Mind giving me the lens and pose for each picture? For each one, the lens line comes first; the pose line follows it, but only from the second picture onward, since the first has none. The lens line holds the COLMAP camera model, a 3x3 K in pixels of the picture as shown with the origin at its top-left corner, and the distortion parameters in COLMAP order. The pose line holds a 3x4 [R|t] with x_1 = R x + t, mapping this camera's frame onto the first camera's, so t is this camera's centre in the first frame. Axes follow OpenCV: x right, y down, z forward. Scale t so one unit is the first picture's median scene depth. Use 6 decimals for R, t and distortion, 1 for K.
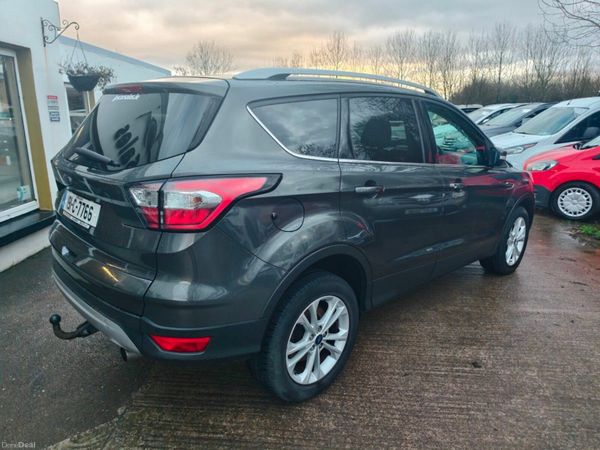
lens RADIAL K [[419.7, 0, 302.7], [0, 419.7, 220.5], [0, 0, 1]] dist [0.009278, -0.004393]
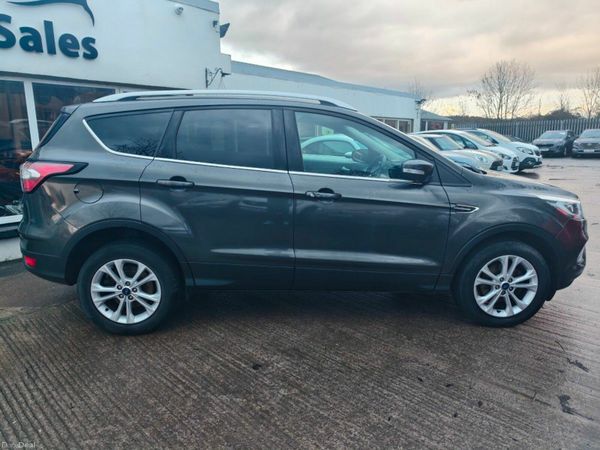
lens RADIAL K [[419.7, 0, 300.4], [0, 419.7, 226.2], [0, 0, 1]] dist [0.009278, -0.004393]
pose [[0.756576, 0.123544, -0.642129, 1.246626], [-0.151311, 0.988415, 0.011889, -0.020719], [0.636159, 0.088167, 0.766504, 0.300629]]
